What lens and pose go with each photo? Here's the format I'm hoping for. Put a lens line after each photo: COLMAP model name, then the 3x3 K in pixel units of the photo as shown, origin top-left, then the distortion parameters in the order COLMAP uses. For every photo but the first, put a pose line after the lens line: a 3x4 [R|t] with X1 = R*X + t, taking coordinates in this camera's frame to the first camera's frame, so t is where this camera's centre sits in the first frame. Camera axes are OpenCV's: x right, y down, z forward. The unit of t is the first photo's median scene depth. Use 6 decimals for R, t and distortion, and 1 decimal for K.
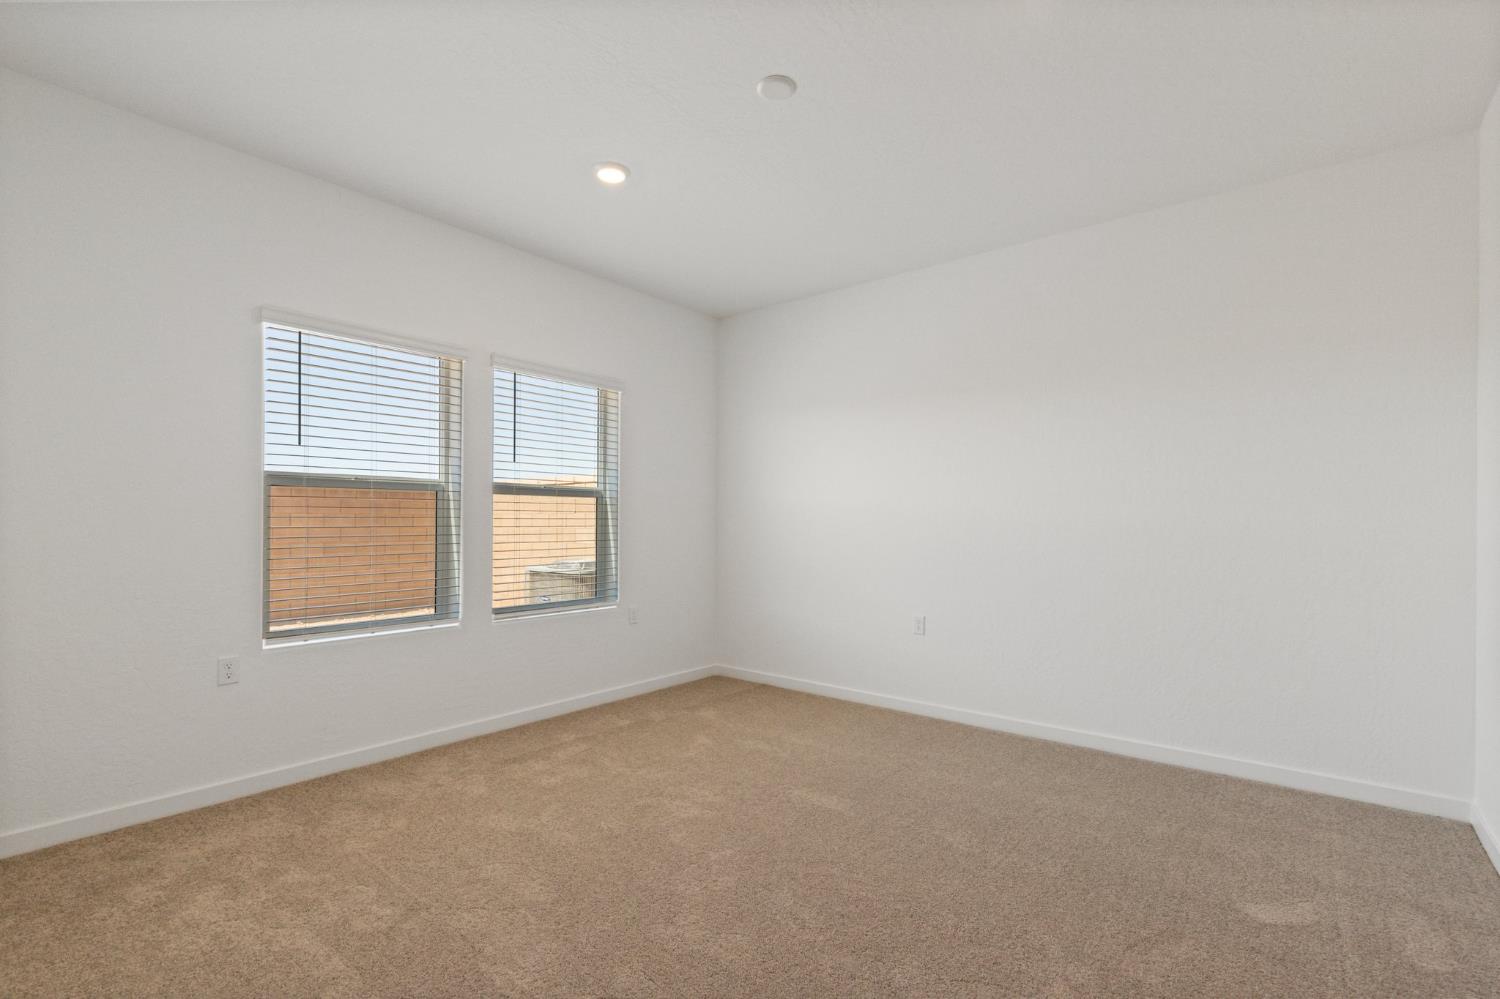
lens RADIAL K [[682.2, 0, 745.6], [0, 682.2, 503.5], [0, 0, 1]] dist [0.005693, 0.000339]
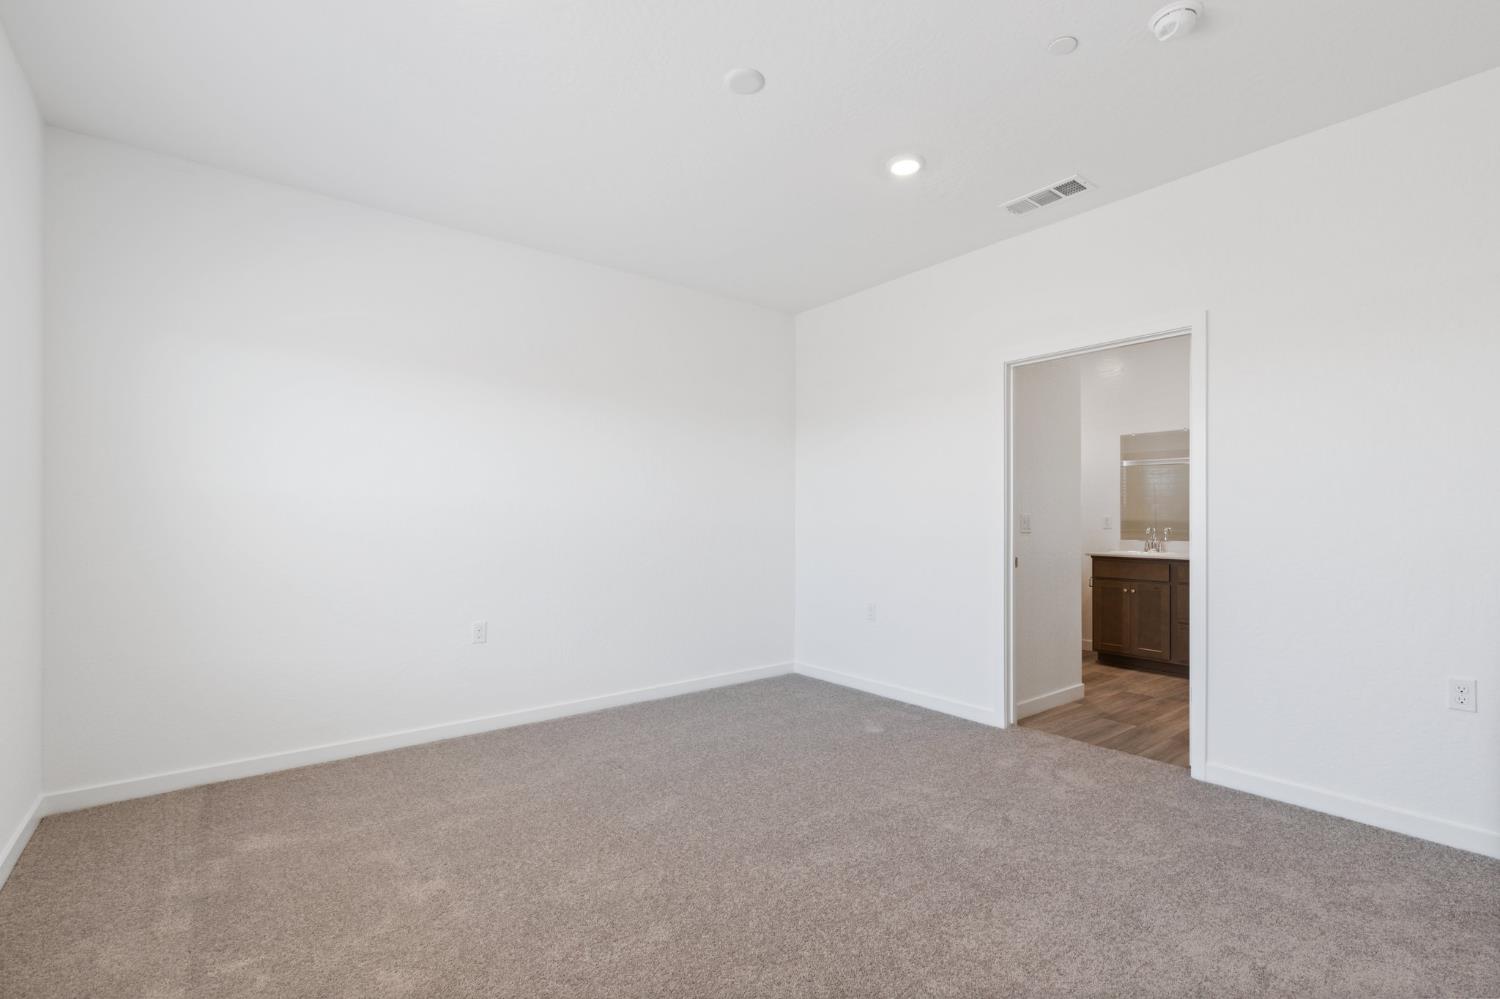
lens RADIAL K [[682.2, 0, 750.7], [0, 682.2, 506.7], [0, 0, 1]] dist [0.005693, 0.000339]
pose [[0.222102, 0.010382, 0.974968, -0.485818], [-0.022090, 0.999740, -0.005613, 0.007897], [-0.974773, -0.020290, 0.222273, 0.408531]]
